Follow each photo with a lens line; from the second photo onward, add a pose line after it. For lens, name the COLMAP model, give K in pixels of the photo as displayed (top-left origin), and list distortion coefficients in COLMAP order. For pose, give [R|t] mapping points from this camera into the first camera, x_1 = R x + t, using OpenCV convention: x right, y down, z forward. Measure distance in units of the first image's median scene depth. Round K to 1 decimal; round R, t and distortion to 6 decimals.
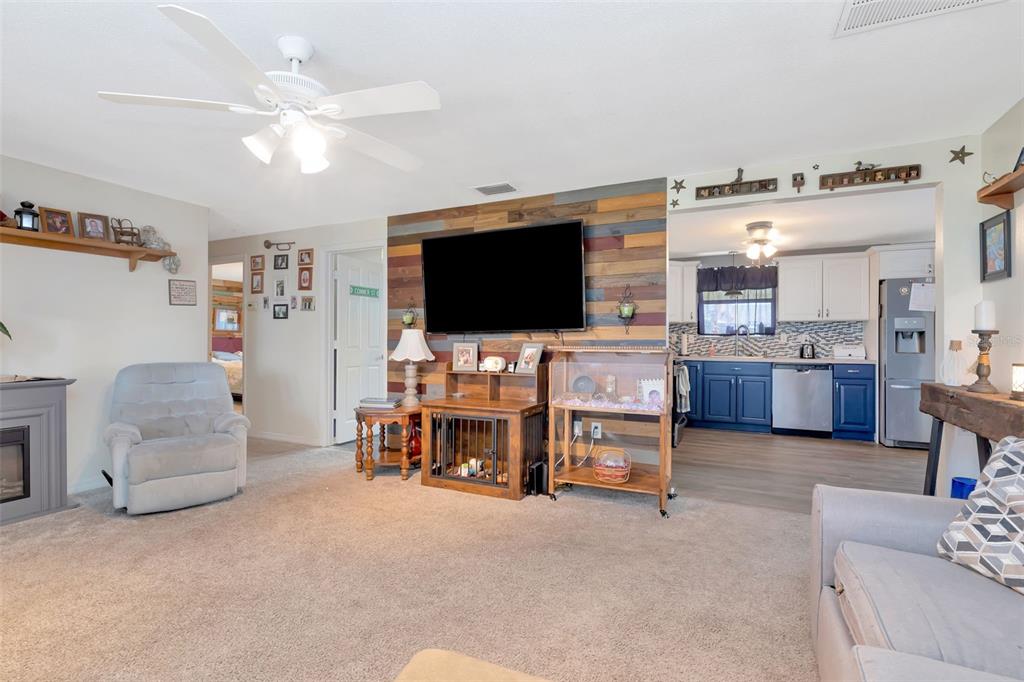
lens RADIAL K [[477.3, 0, 509.9], [0, 477.3, 341.7], [0, 0, 1]] dist [-0.001681, 0.000197]
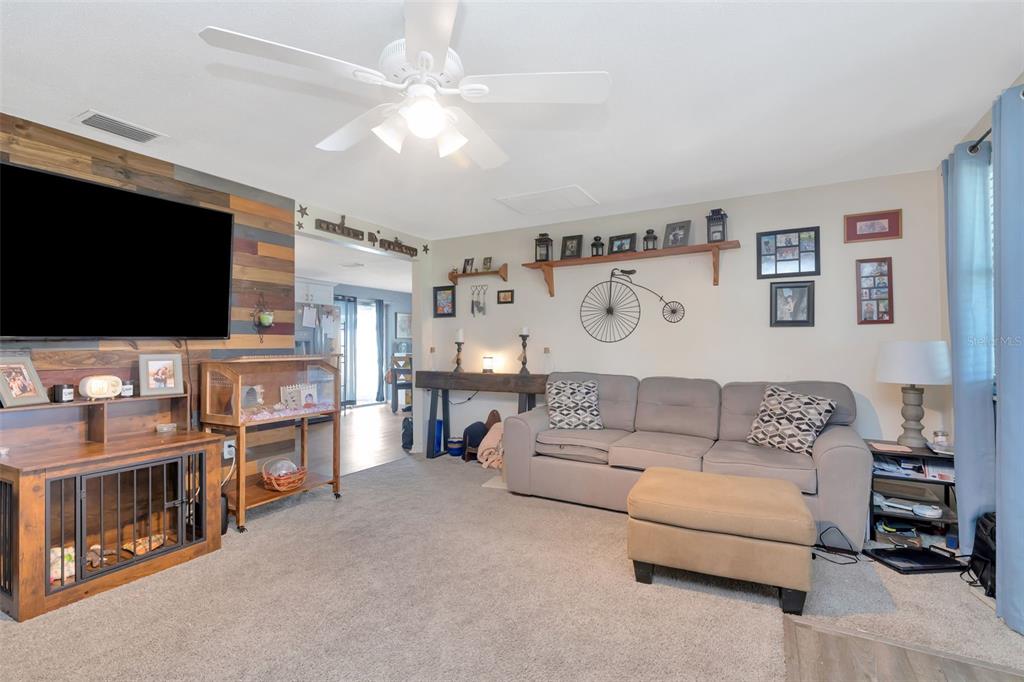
lens RADIAL K [[477.3, 0, 509.9], [0, 477.3, 341.7], [0, 0, 1]] dist [-0.001681, 0.000197]
pose [[0.060571, 0.006187, 0.998145, -0.509060], [0.007706, 0.999948, -0.006665, -0.005265], [-0.998134, 0.008095, 0.060520, 0.307975]]
